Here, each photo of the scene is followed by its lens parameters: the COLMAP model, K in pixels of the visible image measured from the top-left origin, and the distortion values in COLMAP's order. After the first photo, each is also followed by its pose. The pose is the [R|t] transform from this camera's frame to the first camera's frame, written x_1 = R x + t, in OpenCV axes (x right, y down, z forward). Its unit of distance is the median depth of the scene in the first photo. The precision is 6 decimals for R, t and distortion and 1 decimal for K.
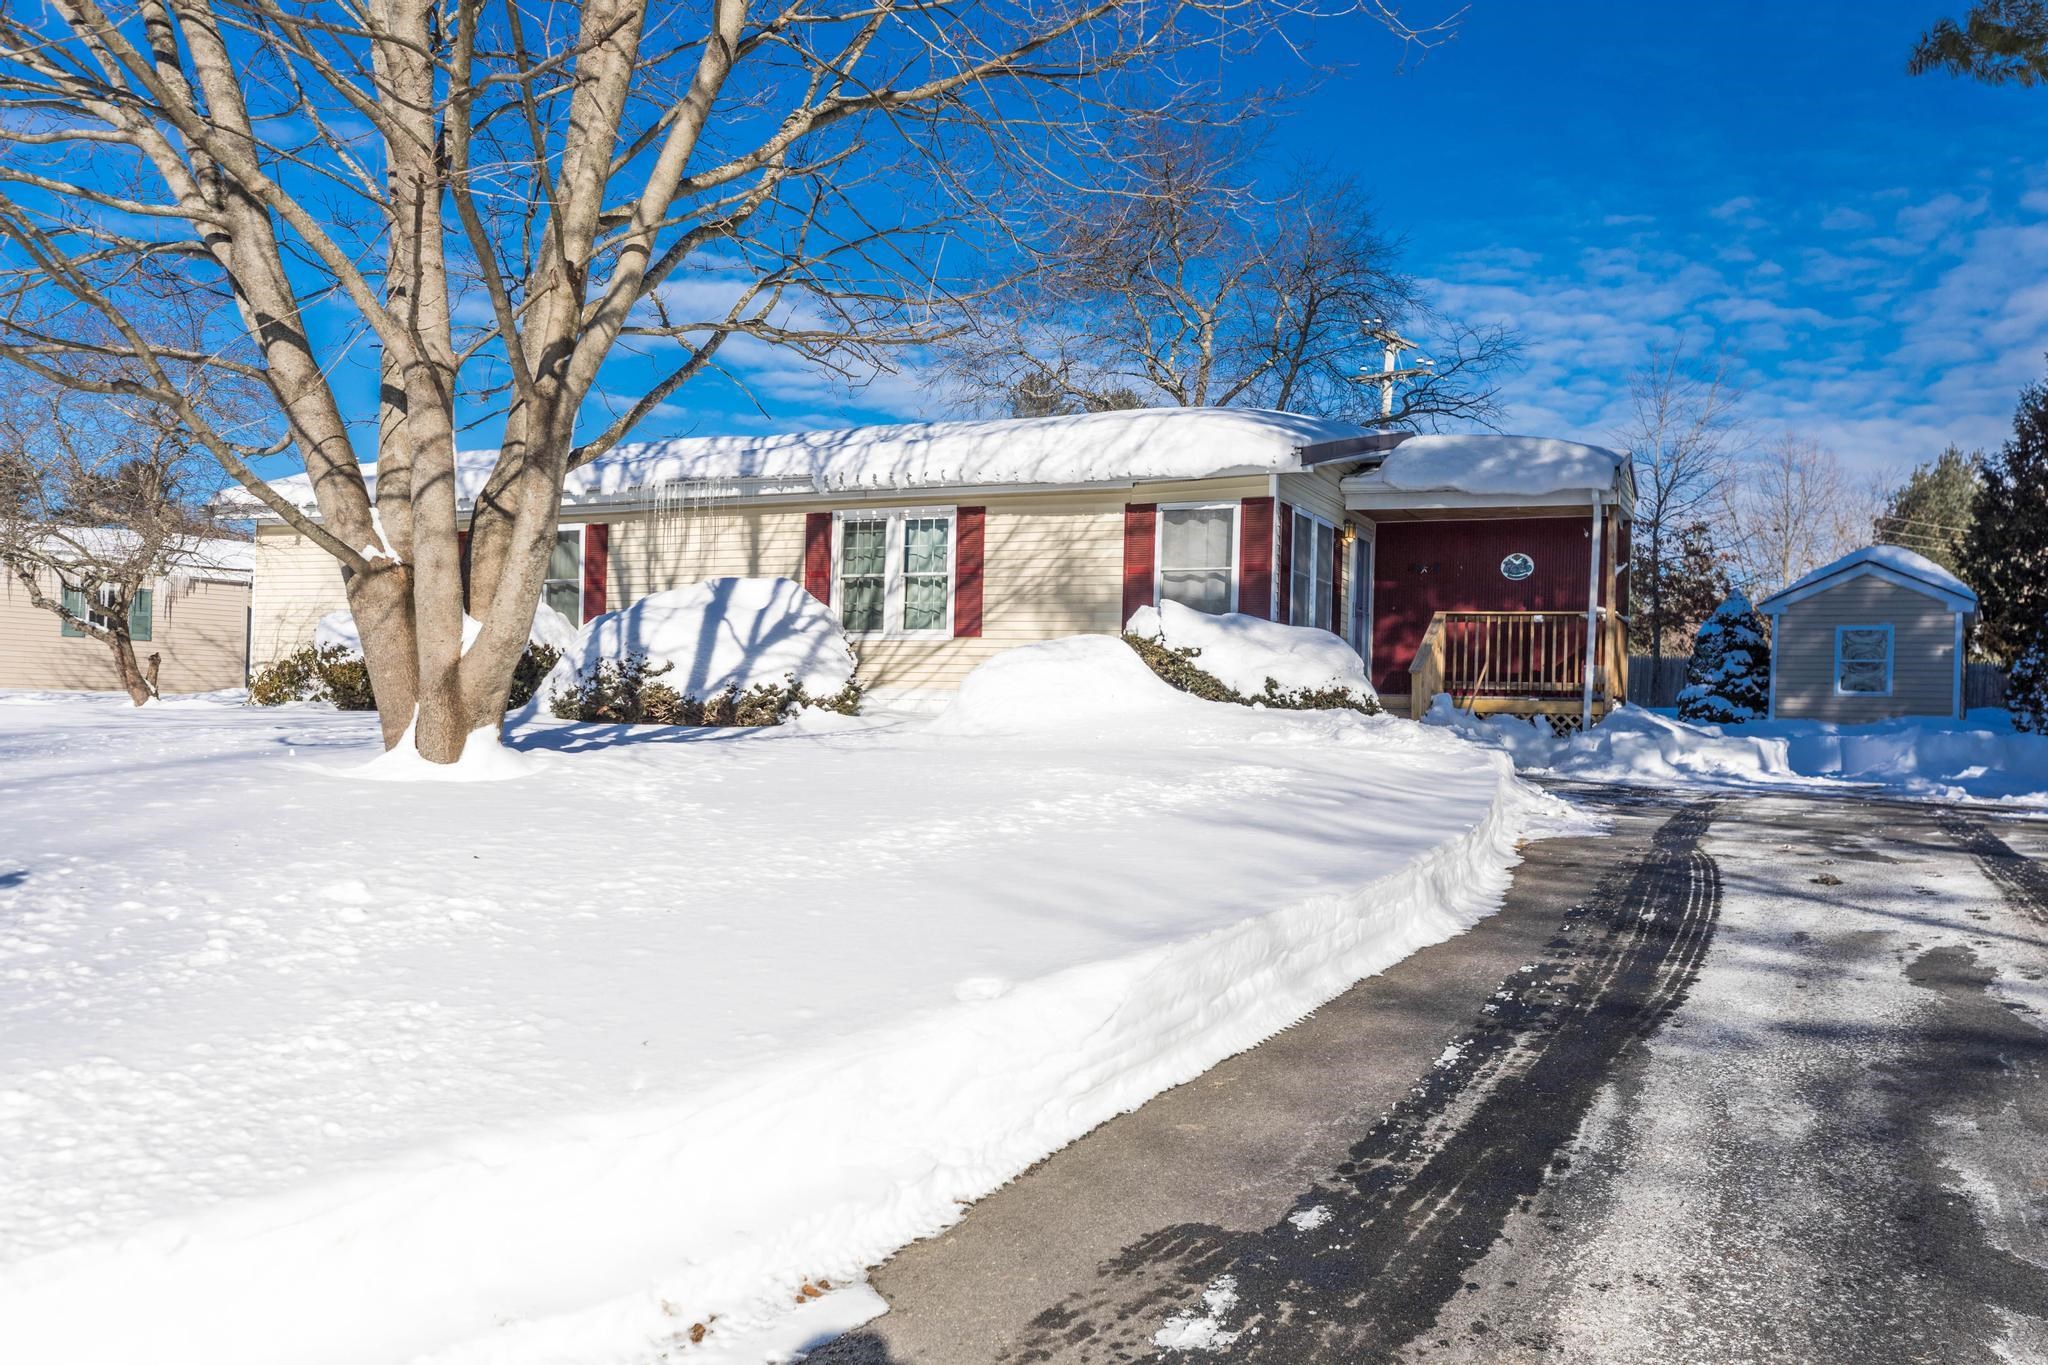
lens RADIAL K [[1618.3, 0, 1018.6], [0, 1618.3, 698.4], [0, 0, 1]] dist [-0.005766, -0.000850]
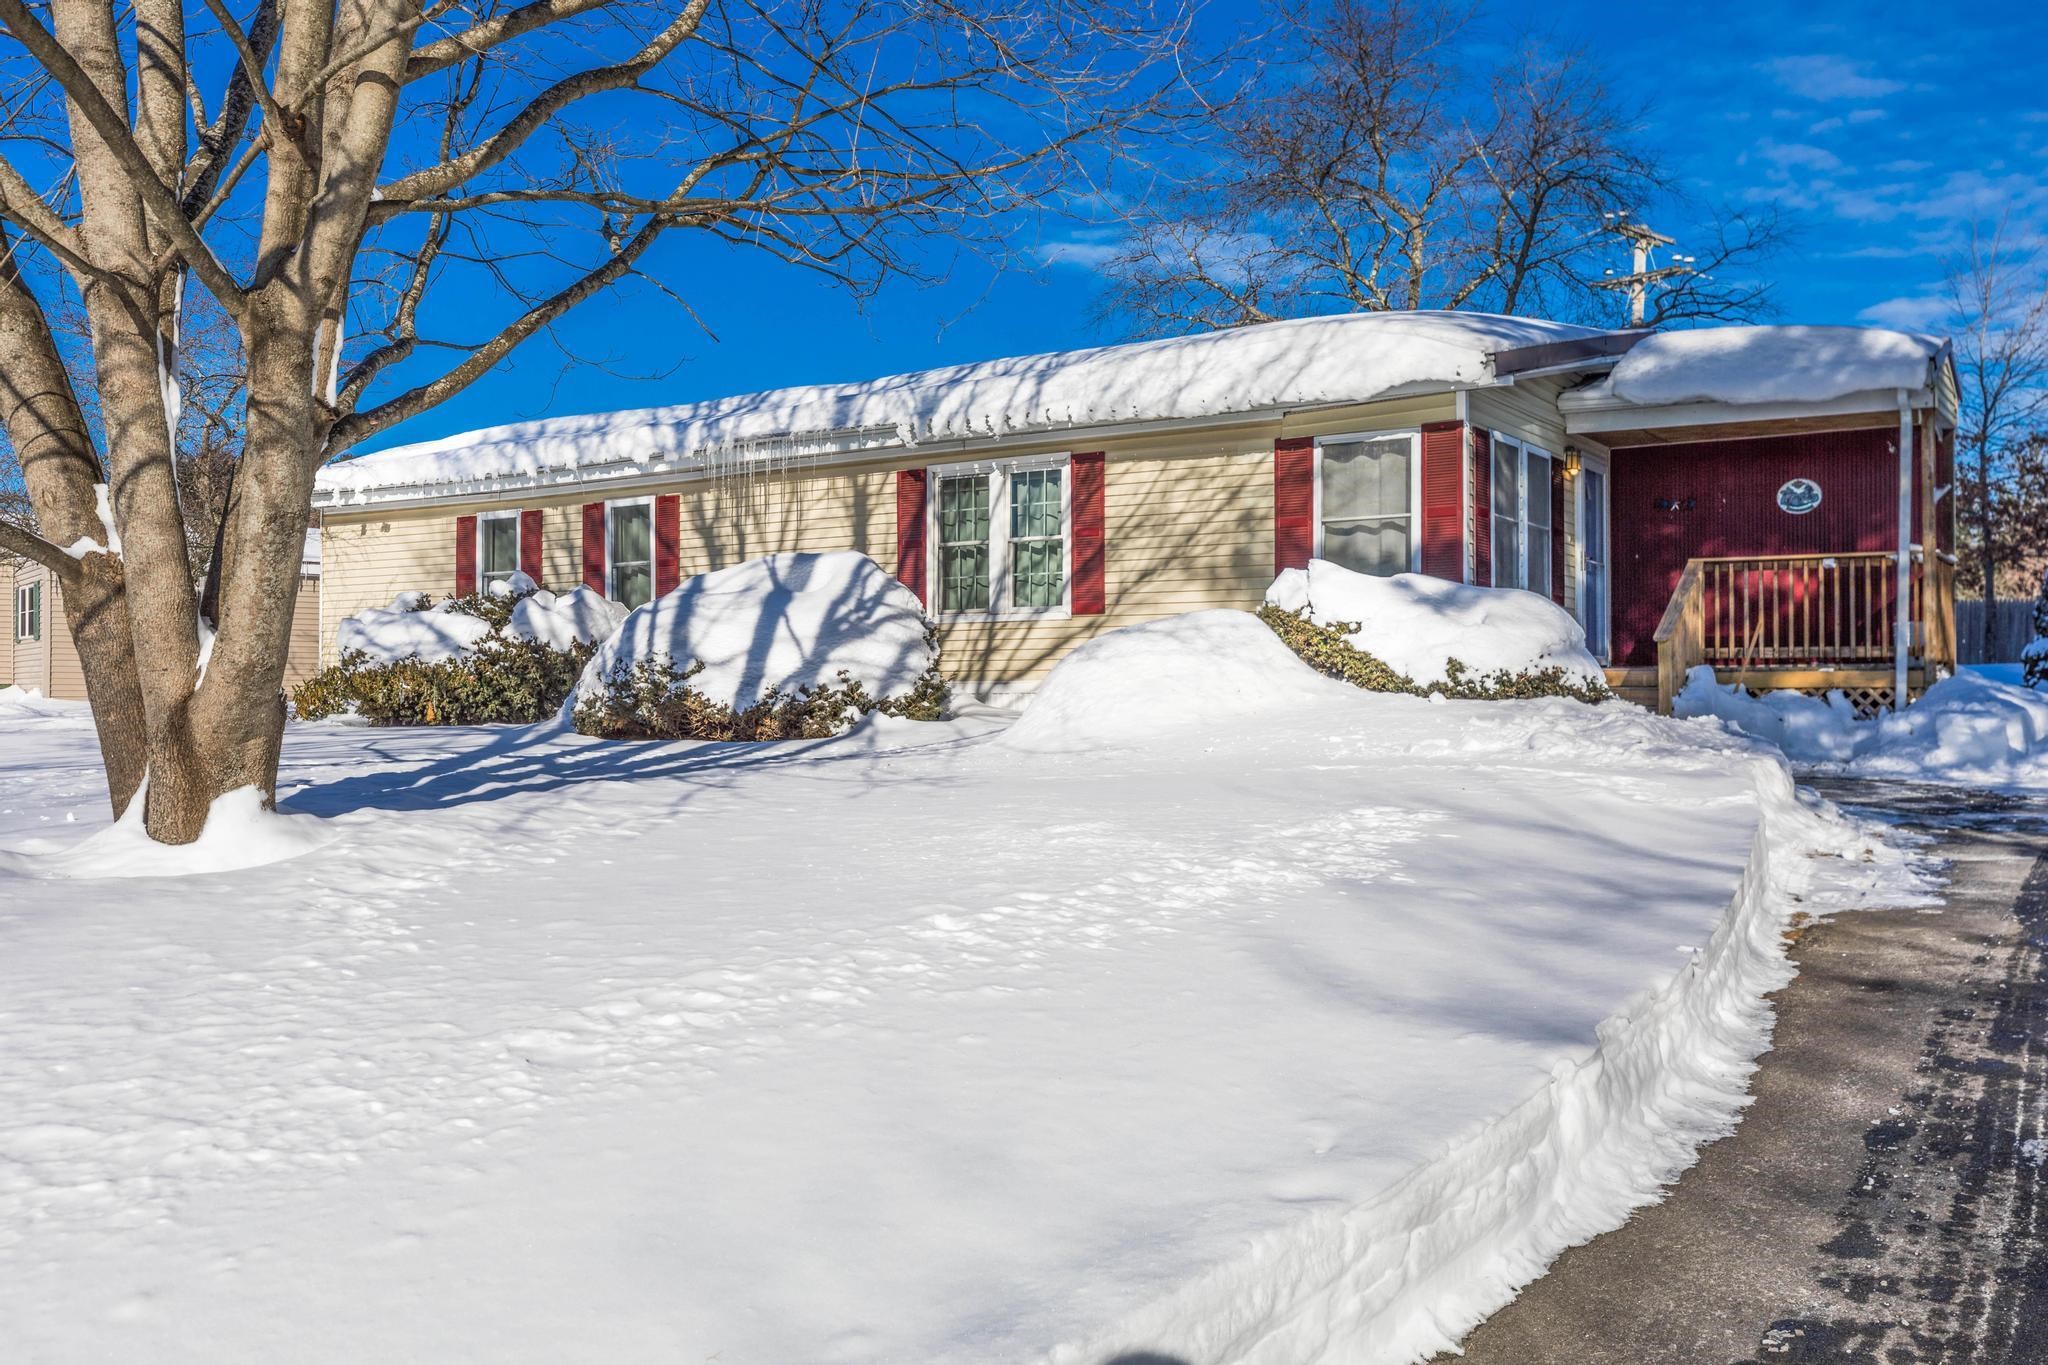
lens RADIAL K [[1726.2, 0, 1034.1], [0, 1726.2, 663.8], [0, 0, 1]] dist [-0.006239, 0.009502]
pose [[0.991252, -0.032913, -0.127816, 0.053190], [0.032626, 0.999458, -0.004343, -0.010805], [0.127890, 0.000135, 0.991788, 0.148347]]
